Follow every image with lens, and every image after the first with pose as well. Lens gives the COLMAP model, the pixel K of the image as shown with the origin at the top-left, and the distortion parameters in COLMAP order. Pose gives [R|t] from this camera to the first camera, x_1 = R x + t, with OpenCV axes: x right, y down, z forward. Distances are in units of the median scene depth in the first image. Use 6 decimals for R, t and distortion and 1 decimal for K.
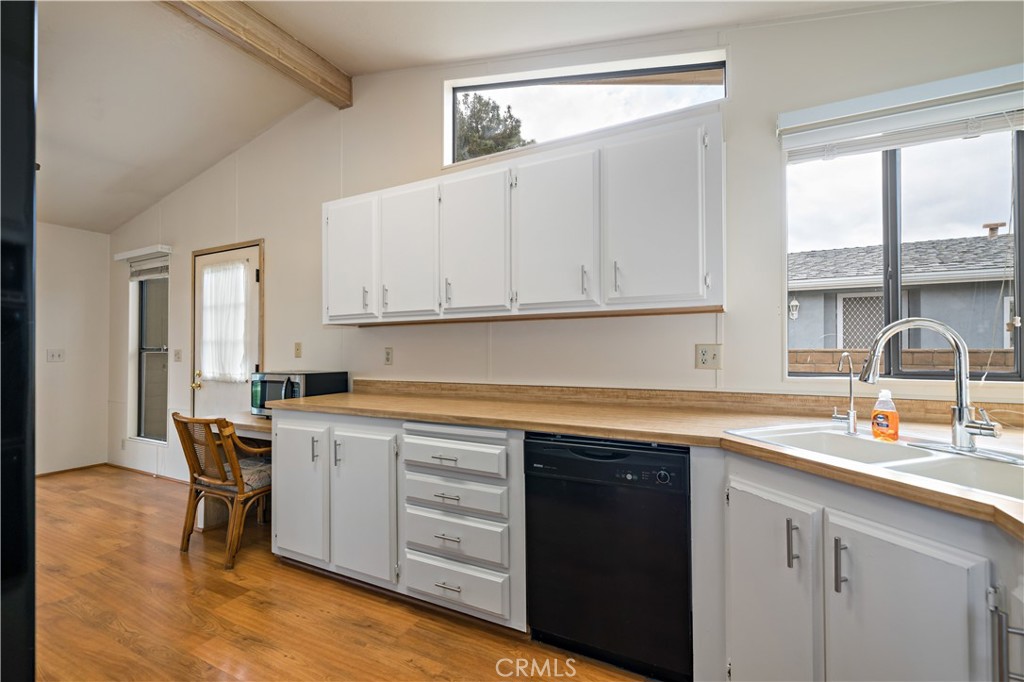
lens RADIAL K [[439.8, 0, 512.0], [0, 439.8, 345.5], [0, 0, 1]] dist [-0.004220, 0.000285]
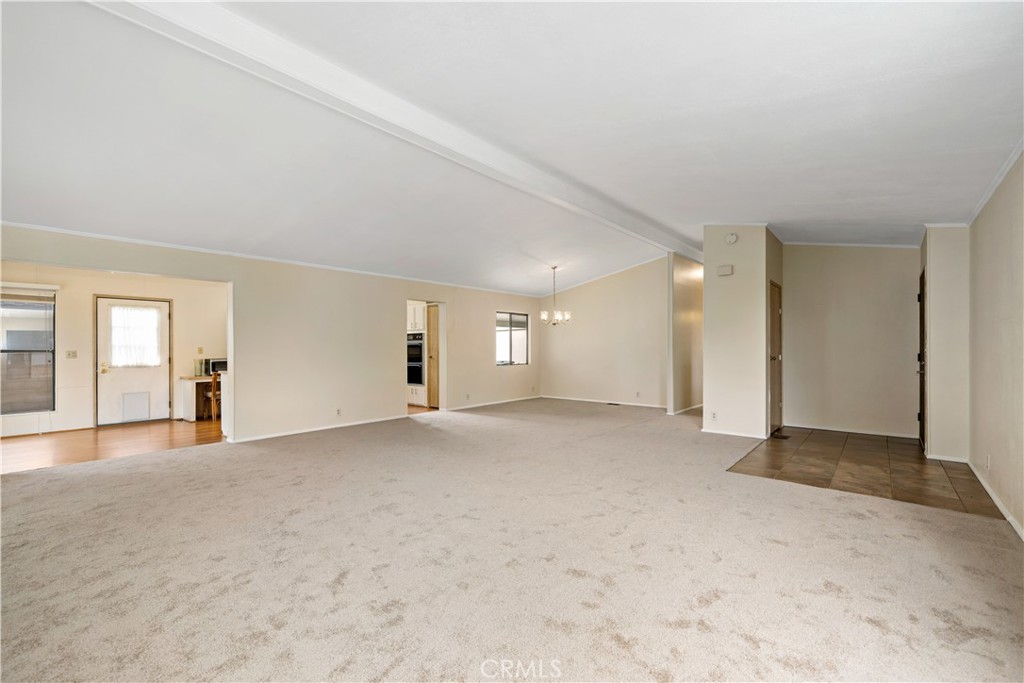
lens RADIAL K [[439.8, 0, 517.0], [0, 439.8, 346.2], [0, 0, 1]] dist [-0.004220, 0.000285]
pose [[0.220656, 0.001557, 0.975350, -3.301955], [0.000912, 0.999998, -0.001802, -0.008377], [-0.975351, 0.001287, 0.220654, -1.638673]]
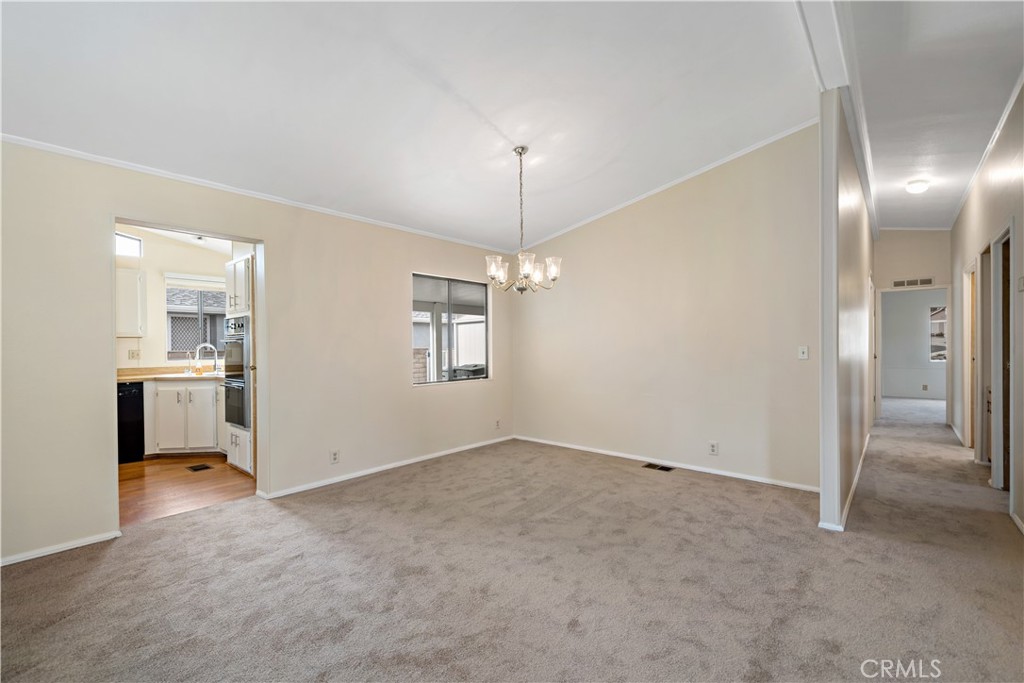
lens RADIAL K [[439.8, 0, 515.3], [0, 439.8, 347.7], [0, 0, 1]] dist [-0.004220, 0.000285]
pose [[0.239934, -0.007497, 0.970760, -1.255344], [0.008555, 0.999948, 0.005608, -0.009632], [-0.970752, 0.006960, 0.239986, -1.480857]]
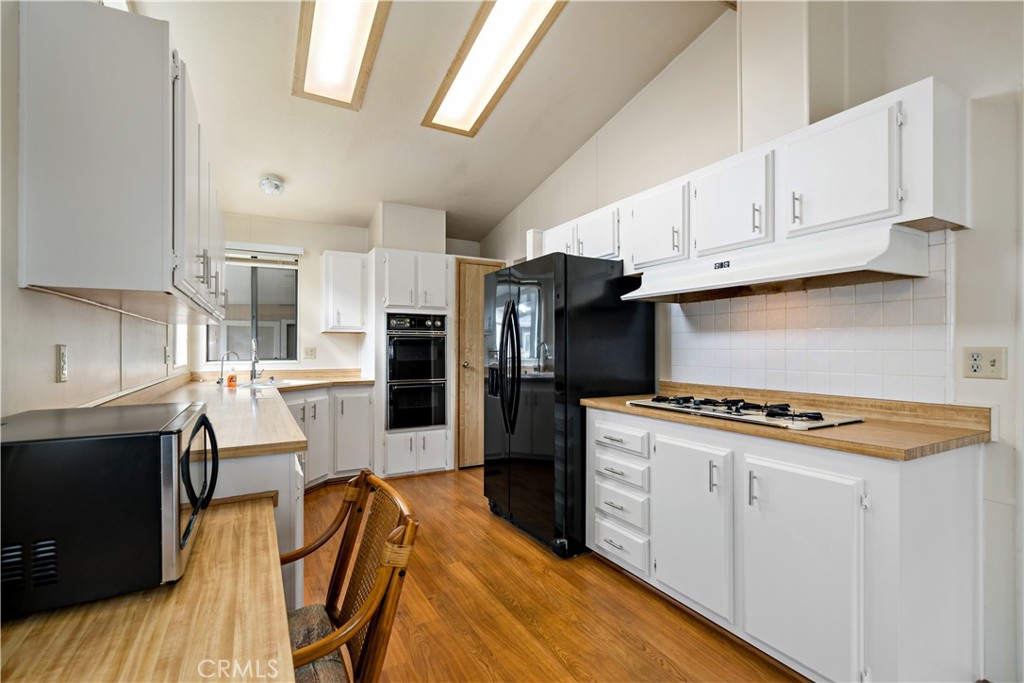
lens RADIAL K [[478.0, 0, 509.1], [0, 478.0, 344.3], [0, 0, 1]] dist [-0.000394, 0.000004]
pose [[-0.817742, 0.007210, 0.575540, -1.150198], [0.003404, 0.999965, -0.007691, 0.005217], [-0.575575, -0.004331, -0.817737, 1.374082]]
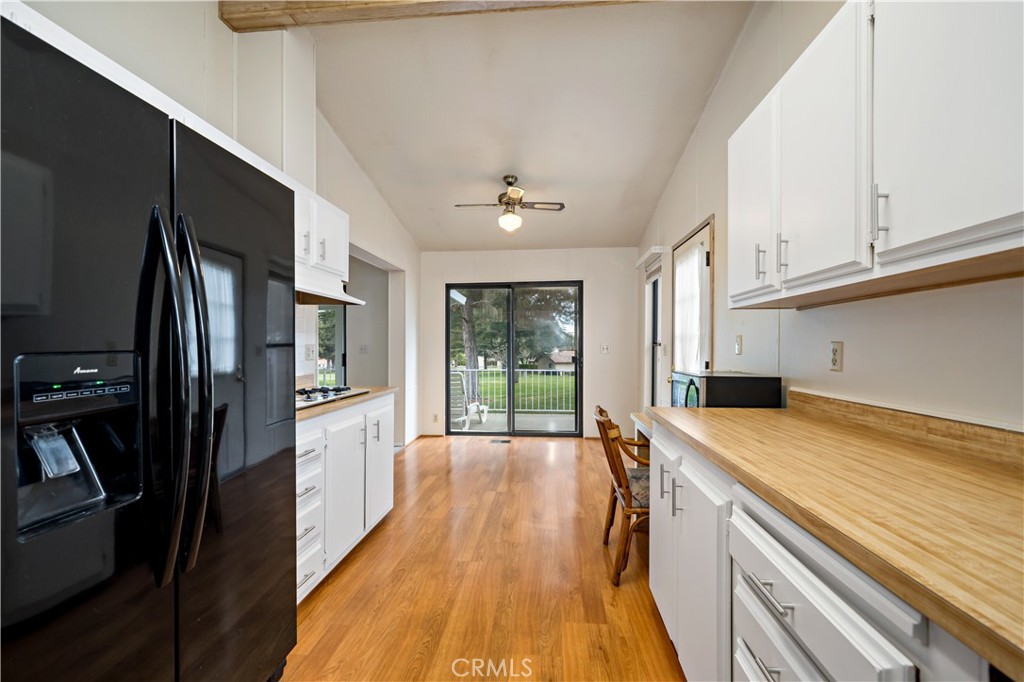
lens RADIAL K [[439.8, 0, 512.2], [0, 439.8, 344.7], [0, 0, 1]] dist [-0.004220, 0.000285]
pose [[0.364269, 0.002679, -0.931290, 0.124574], [0.007797, 0.999952, 0.005926, 0.002911], [0.931261, -0.009420, 0.364230, 0.469292]]
